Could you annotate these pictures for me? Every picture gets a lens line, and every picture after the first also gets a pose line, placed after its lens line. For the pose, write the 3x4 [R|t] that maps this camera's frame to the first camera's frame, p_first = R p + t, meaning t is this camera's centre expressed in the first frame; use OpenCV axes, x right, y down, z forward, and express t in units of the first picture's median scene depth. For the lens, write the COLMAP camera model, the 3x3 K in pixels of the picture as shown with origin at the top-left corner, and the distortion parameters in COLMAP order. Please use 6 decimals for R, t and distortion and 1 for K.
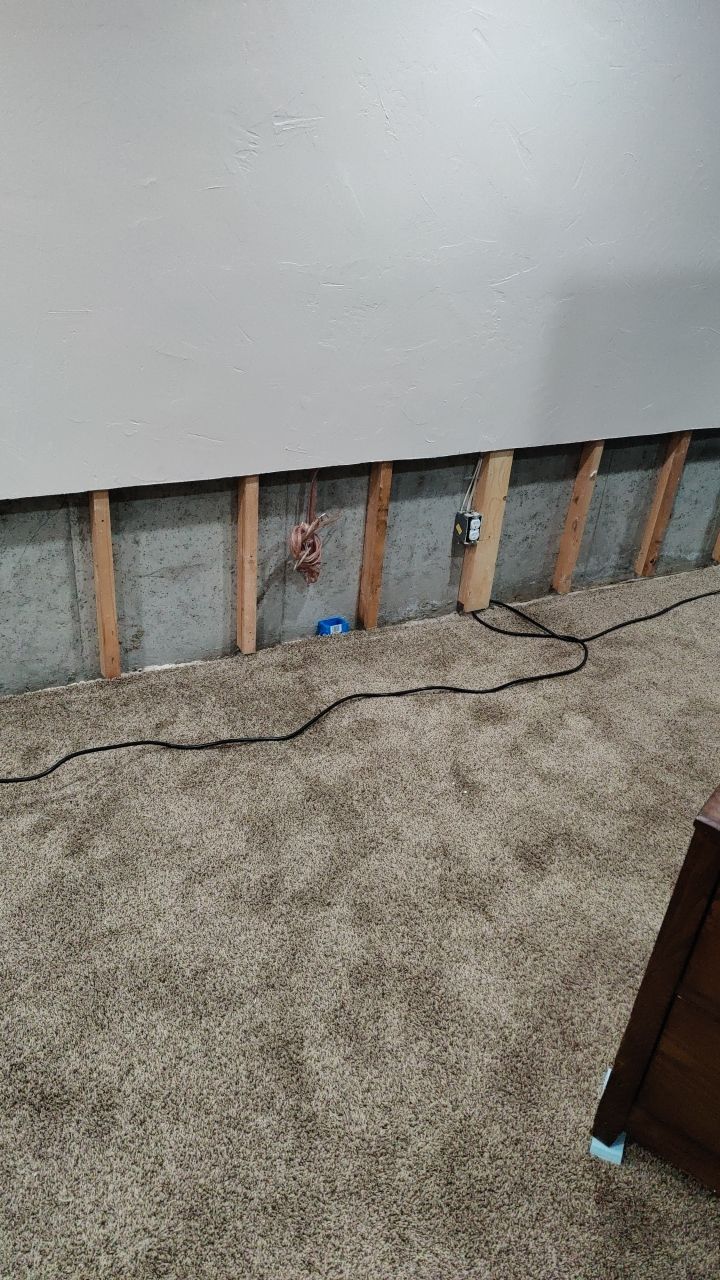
lens RADIAL K [[897.8, 0, 375.0], [0, 897.8, 645.2], [0, 0, 1]] dist [0.057875, -0.061212]
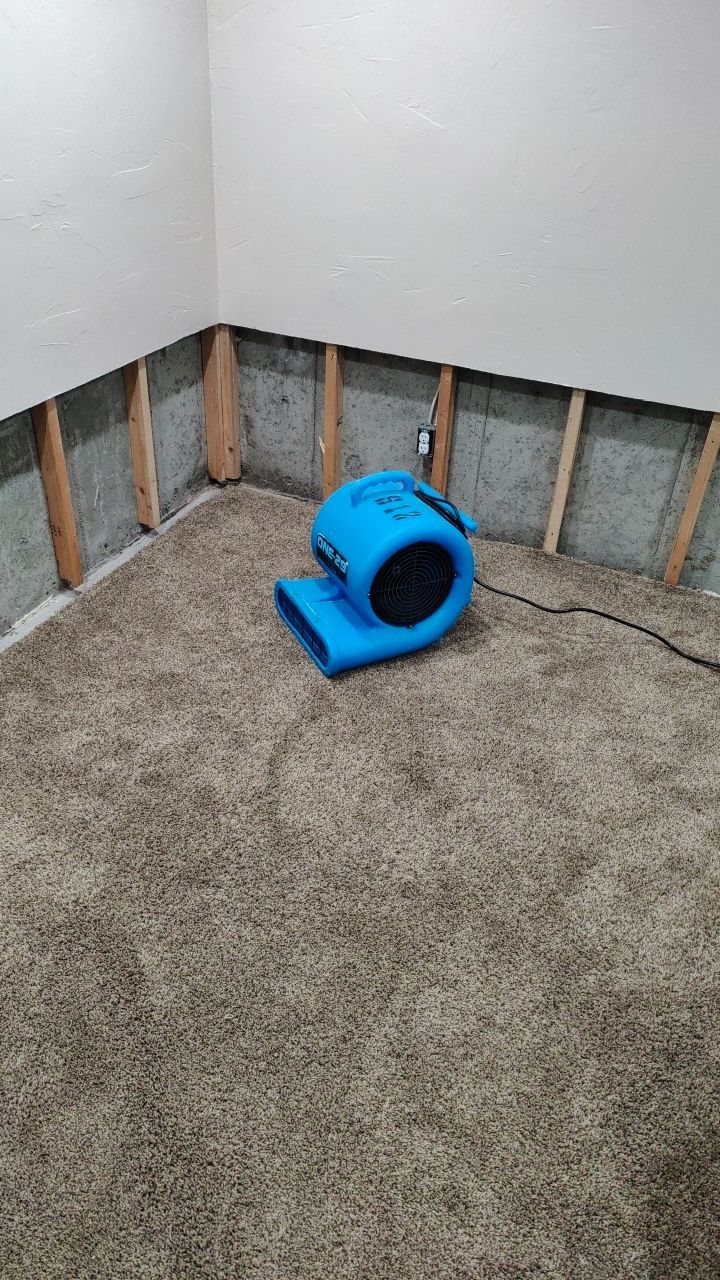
lens RADIAL K [[892.2, 0, 363.8], [0, 892.2, 648.2], [0, 0, 1]] dist [0.039374, -0.042031]
pose [[0.625957, 0.406495, -0.665537, 0.256001], [-0.392746, 0.901601, 0.181288, 0.057160], [0.673742, 0.147908, 0.724013, -0.059658]]
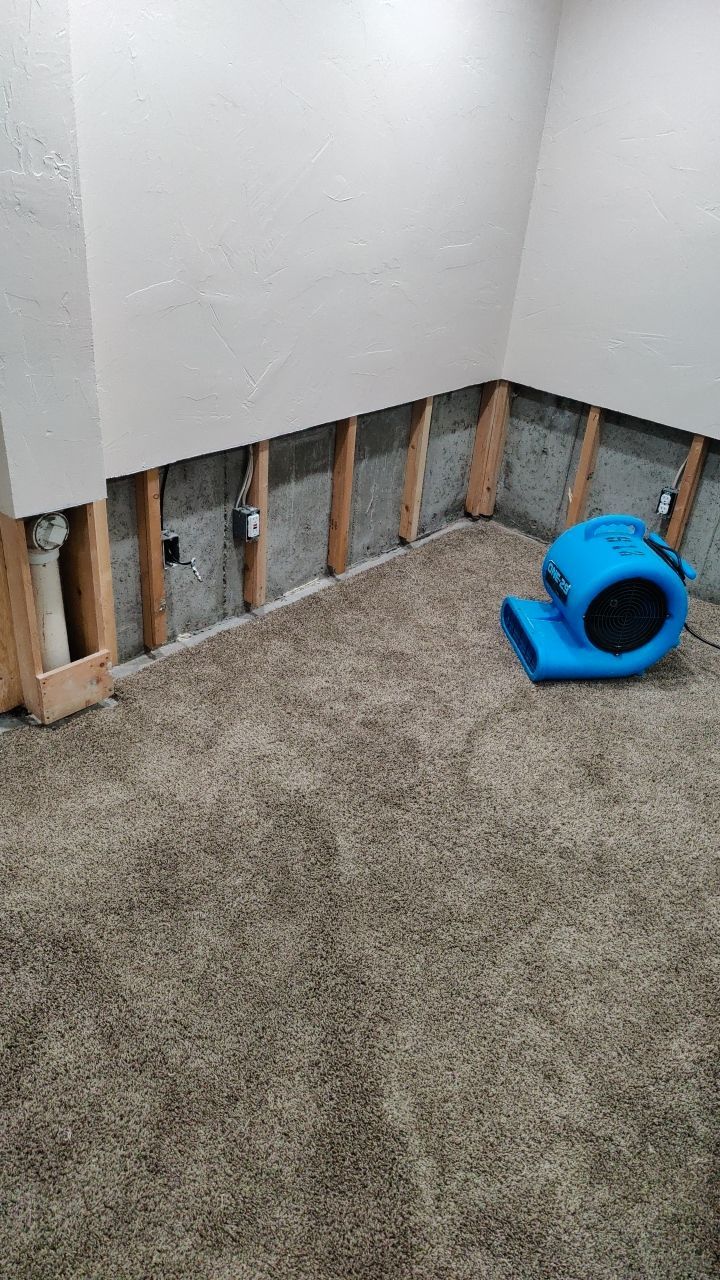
lens RADIAL K [[892.2, 0, 363.8], [0, 892.2, 648.2], [0, 0, 1]] dist [0.039374, -0.042031]
pose [[0.353963, 0.442132, -0.824154, 0.410726], [-0.517659, 0.826531, 0.221080, 0.106595], [0.778935, 0.348376, 0.521435, -0.128098]]
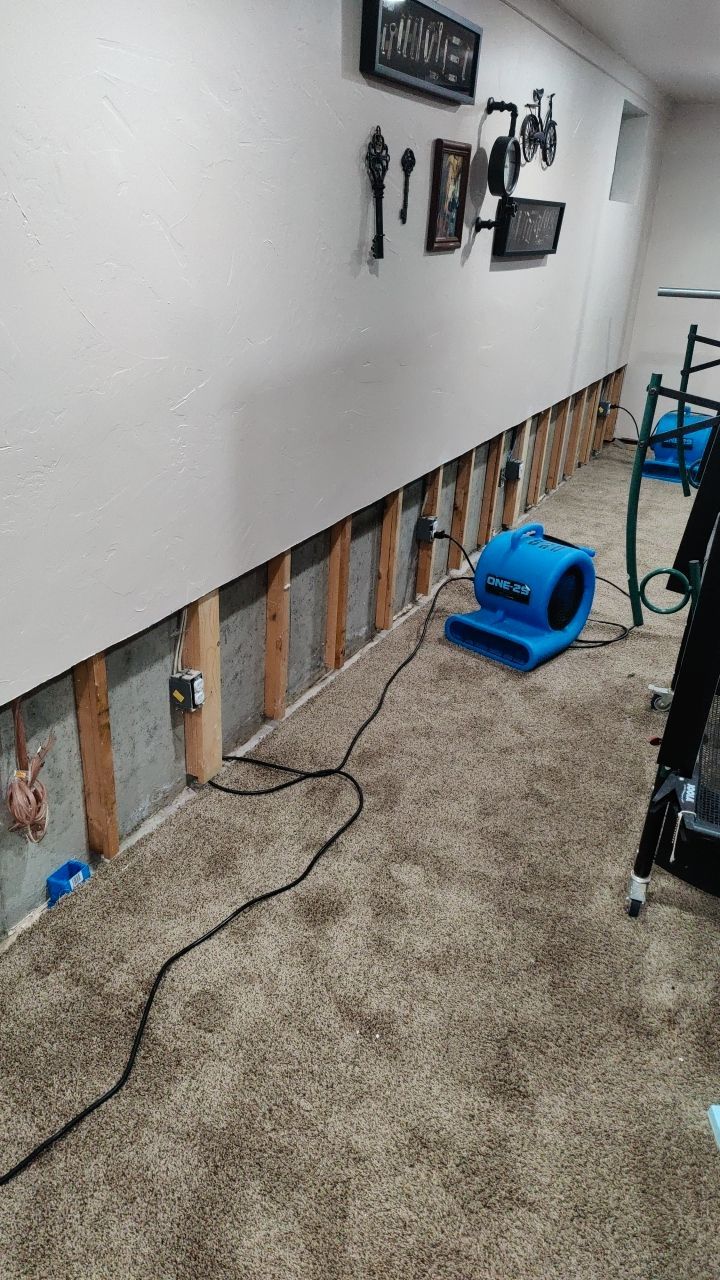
lens RADIAL K [[892.2, 0, 363.8], [0, 892.2, 648.2], [0, 0, 1]] dist [0.039374, -0.042031]
pose [[0.816642, -0.287497, 0.500442, -0.189769], [0.306928, 0.950655, 0.045281, -0.184973], [-0.488765, 0.116621, 0.864585, 0.267161]]
